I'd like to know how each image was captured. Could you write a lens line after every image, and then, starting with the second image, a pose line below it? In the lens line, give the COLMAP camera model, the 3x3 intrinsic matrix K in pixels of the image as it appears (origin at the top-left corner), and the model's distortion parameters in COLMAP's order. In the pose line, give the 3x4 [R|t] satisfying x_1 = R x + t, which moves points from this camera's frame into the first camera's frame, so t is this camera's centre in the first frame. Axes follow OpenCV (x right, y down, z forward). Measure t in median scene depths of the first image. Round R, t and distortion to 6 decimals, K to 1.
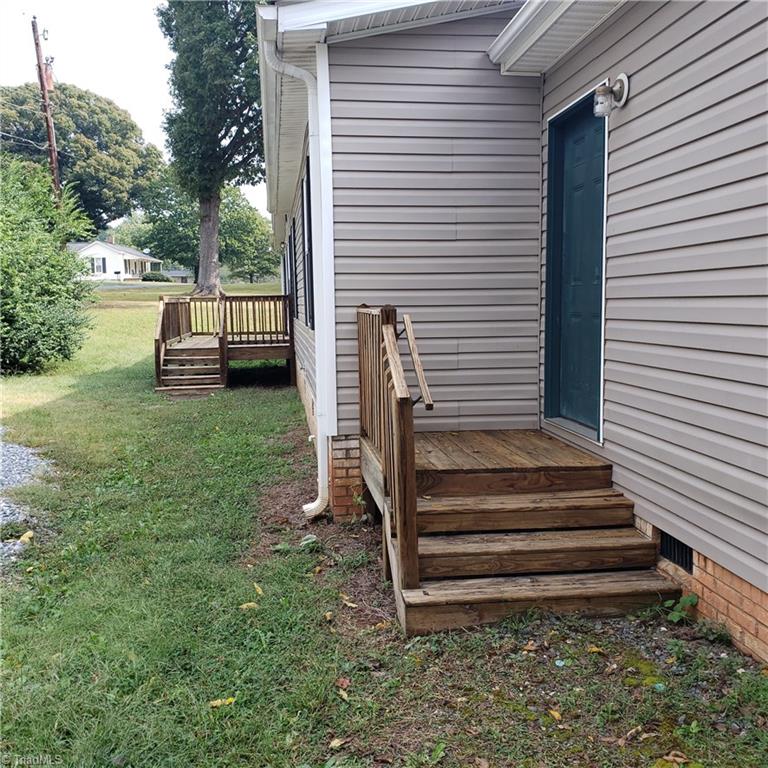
lens RADIAL K [[774.0, 0, 384.0], [0, 774.0, 384.0], [0, 0, 1]] dist [0.135010, -0.503675]
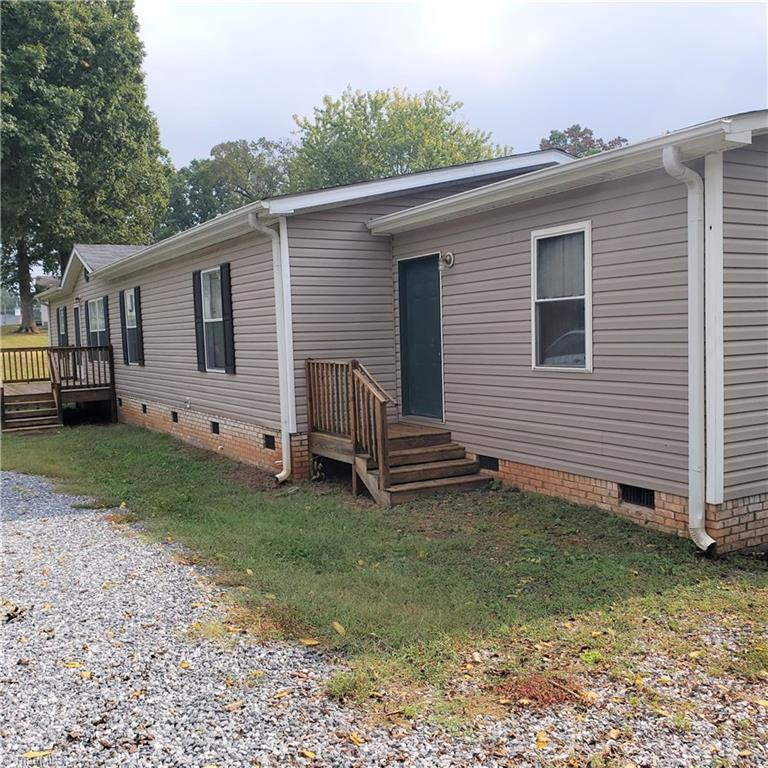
lens RADIAL K [[774.0, 0, 384.0], [0, 774.0, 384.0], [0, 0, 1]] dist [0.135010, -0.503675]
pose [[0.921060, -0.040704, 0.387287, -0.669953], [0.059152, 0.997606, -0.035827, 0.037864], [-0.384901, 0.055908, 0.921263, -0.857065]]
